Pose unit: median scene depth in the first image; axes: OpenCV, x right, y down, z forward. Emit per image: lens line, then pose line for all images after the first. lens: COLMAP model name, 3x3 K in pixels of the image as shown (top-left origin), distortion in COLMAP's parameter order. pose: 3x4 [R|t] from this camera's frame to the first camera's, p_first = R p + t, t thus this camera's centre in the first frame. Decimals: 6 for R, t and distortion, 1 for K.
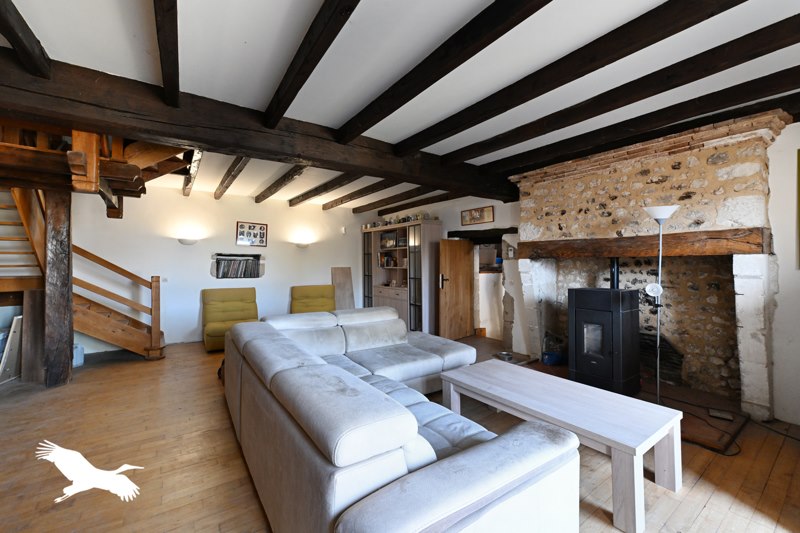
lens RADIAL K [[325.3, 0, 398.7], [0, 325.3, 263.6], [0, 0, 1]] dist [-0.001133, -0.000046]
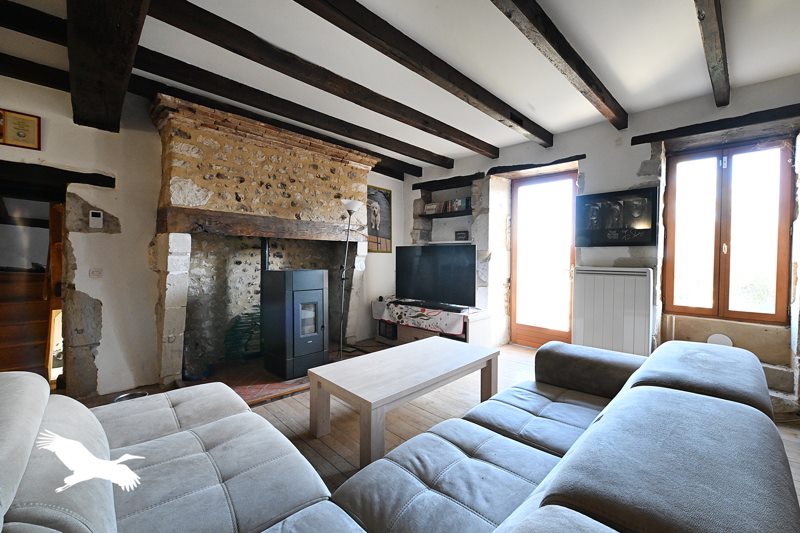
lens RADIAL K [[325.3, 0, 398.4], [0, 325.3, 263.4], [0, 0, 1]] dist [-0.001133, -0.000046]
pose [[-0.158985, -0.014892, 0.987169, -0.375427], [-0.008994, 0.999867, 0.013635, 0.037795], [-0.987240, -0.006710, -0.159098, 0.771492]]
